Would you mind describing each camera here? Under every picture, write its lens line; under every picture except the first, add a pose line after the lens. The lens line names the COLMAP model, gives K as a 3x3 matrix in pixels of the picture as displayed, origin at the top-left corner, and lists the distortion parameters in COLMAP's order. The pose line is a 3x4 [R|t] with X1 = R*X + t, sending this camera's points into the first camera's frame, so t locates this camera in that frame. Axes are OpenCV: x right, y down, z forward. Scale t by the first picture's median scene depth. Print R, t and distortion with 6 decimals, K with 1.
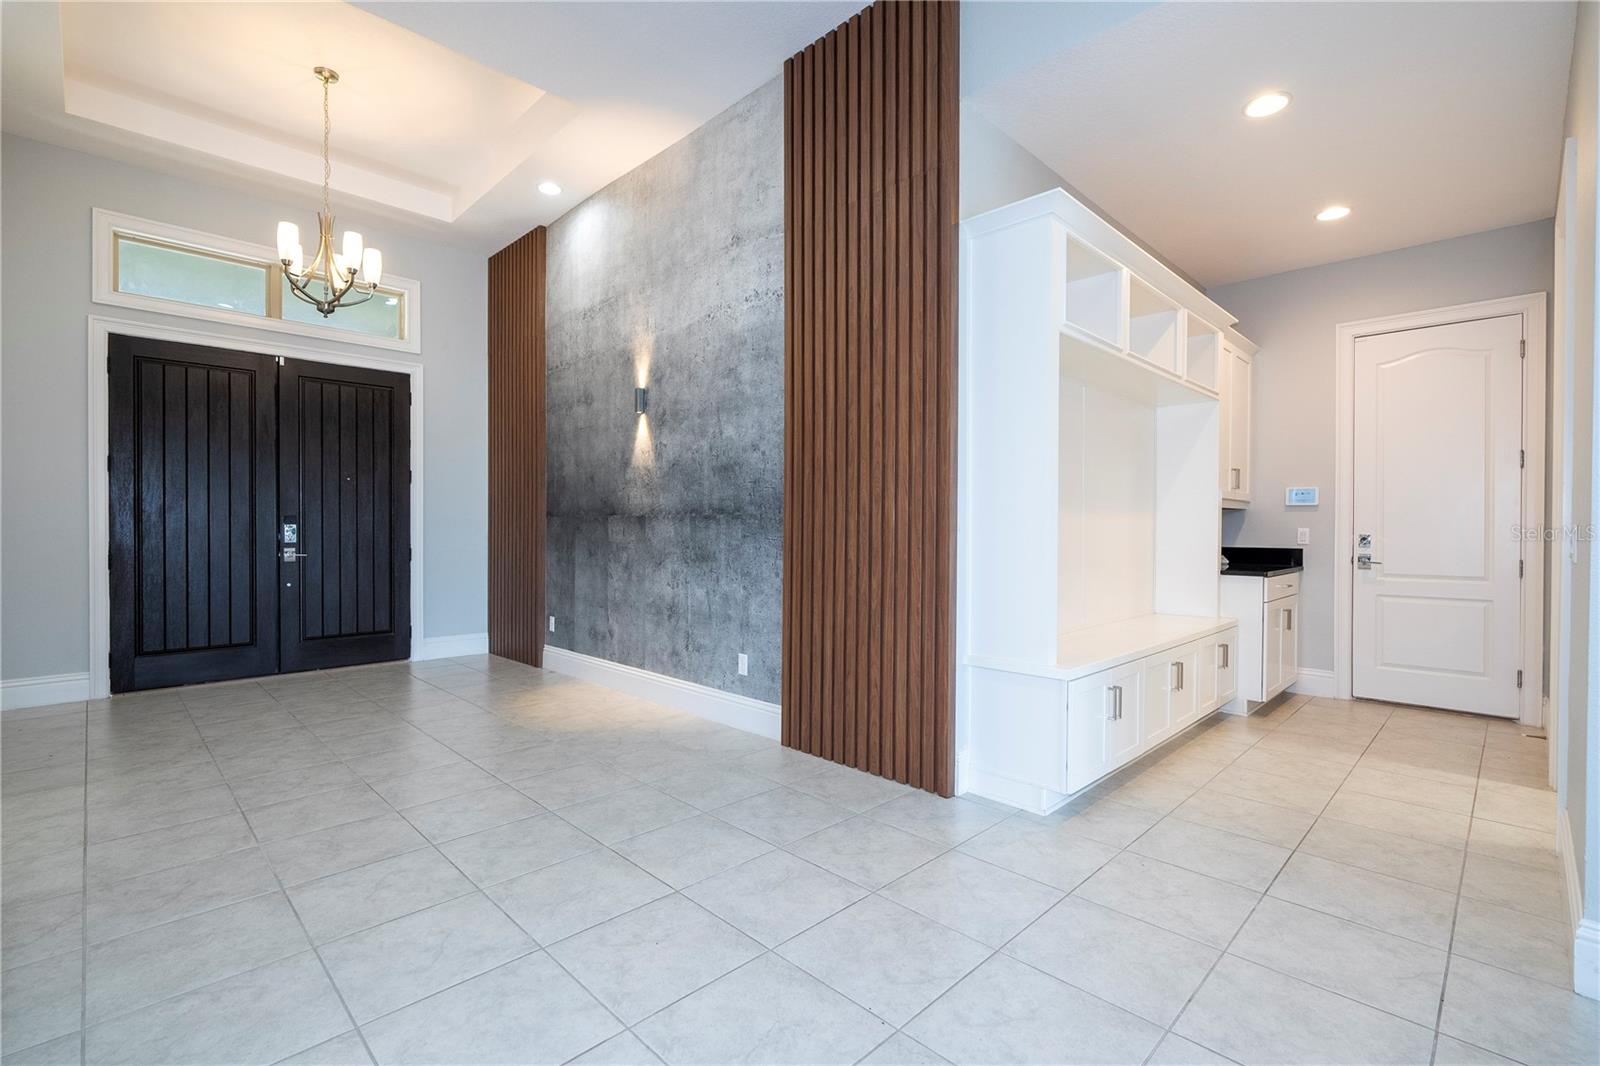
lens RADIAL K [[719.6, 0, 805.0], [0, 719.6, 529.1], [0, 0, 1]] dist [-0.002049, 0.000000]
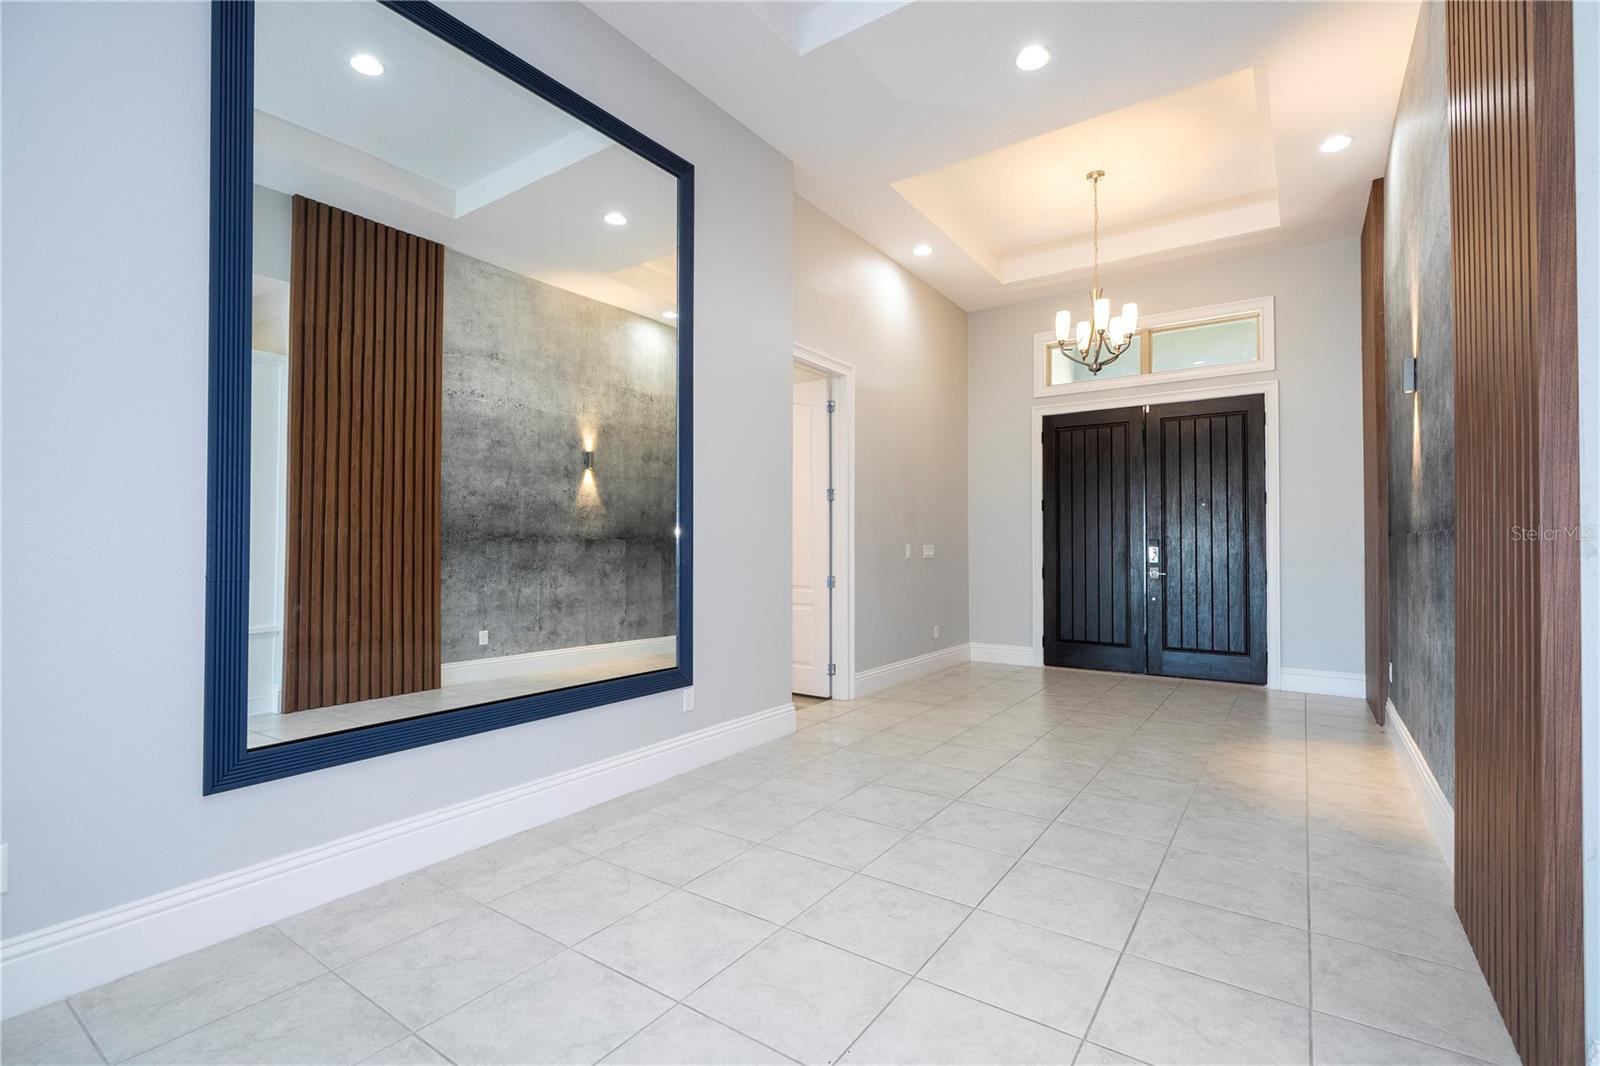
lens RADIAL K [[716.7, 0, 811.8], [0, 716.7, 537.2], [0, 0, 1]] dist [-0.002851, -0.000043]
pose [[0.184633, -0.016185, -0.982674, 0.367945], [-0.003931, 0.999844, -0.017207, -0.000983], [0.982800, 0.007040, 0.184541, 0.274187]]
